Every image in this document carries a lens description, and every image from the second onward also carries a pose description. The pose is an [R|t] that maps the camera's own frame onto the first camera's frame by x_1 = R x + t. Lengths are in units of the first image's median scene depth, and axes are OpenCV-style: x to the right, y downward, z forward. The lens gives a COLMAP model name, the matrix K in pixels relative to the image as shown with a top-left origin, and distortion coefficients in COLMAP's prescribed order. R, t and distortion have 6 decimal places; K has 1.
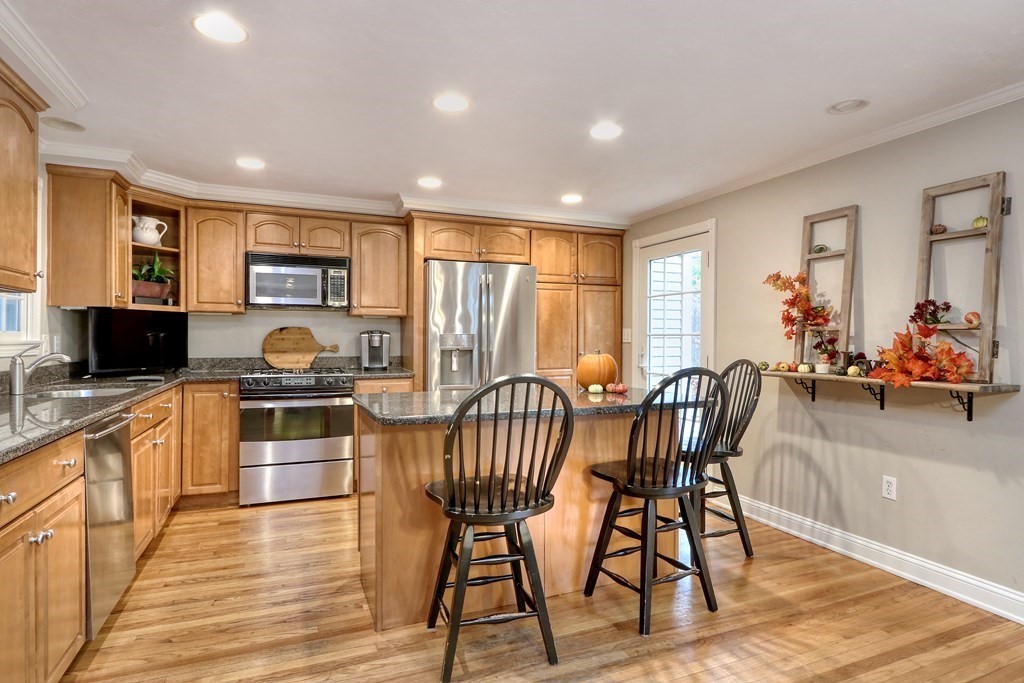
lens RADIAL K [[551.9, 0, 512.9], [0, 551.9, 341.4], [0, 0, 1]] dist [-0.002007, 0.000050]
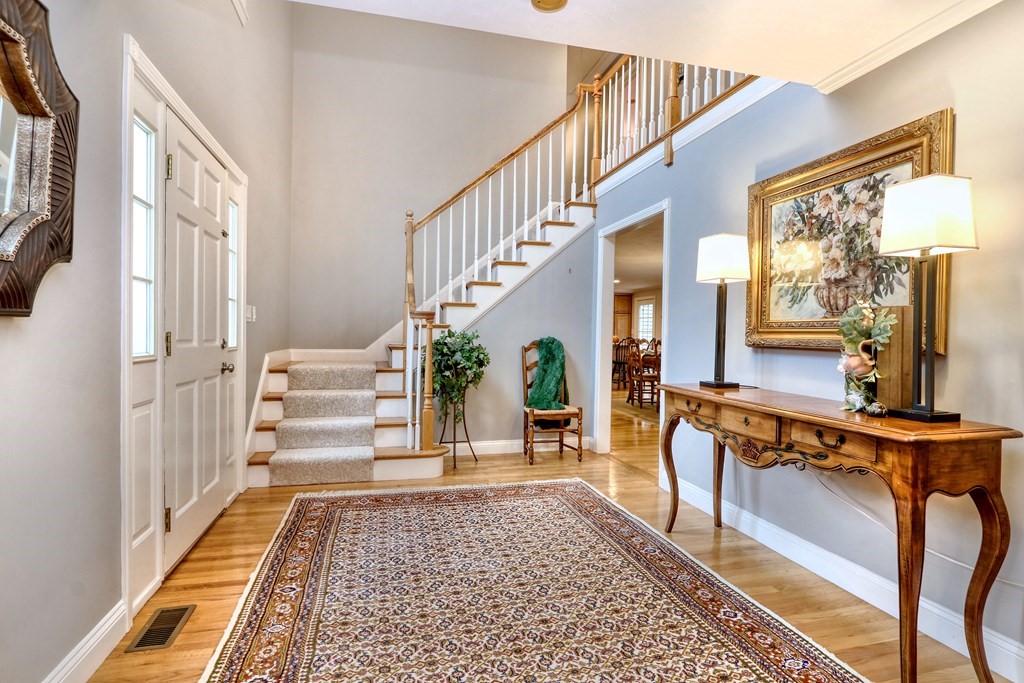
lens RADIAL K [[526.4, 0, 511.5], [0, 526.4, 341.2], [0, 0, 1]] dist [-0.000310, -0.000004]
pose [[0.990340, 0.001267, -0.138655, -0.042373], [-0.001335, 0.999999, -0.000400, 0.048826], [0.138654, 0.000581, 0.990341, -2.052796]]
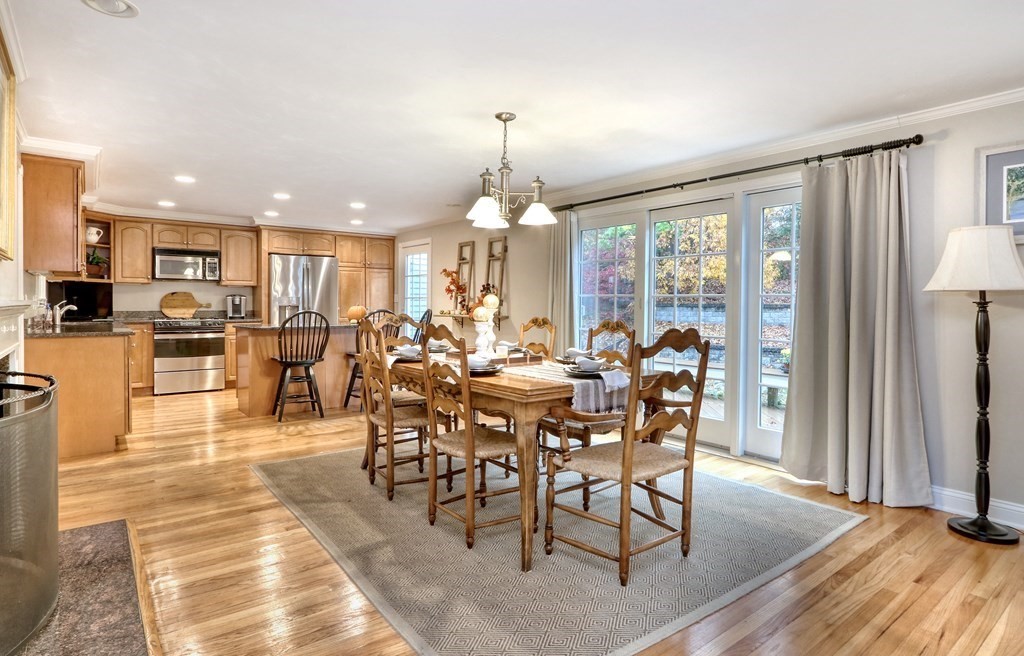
lens RADIAL K [[543.3, 0, 517.0], [0, 543.3, 312.8], [0, 0, 1]] dist [-0.000267, -0.000899]
pose [[0.962766, -0.003988, 0.270306, 0.128750], [0.000840, 0.999930, 0.011761, 0.017751], [-0.270335, -0.011096, 0.962702, -0.852924]]
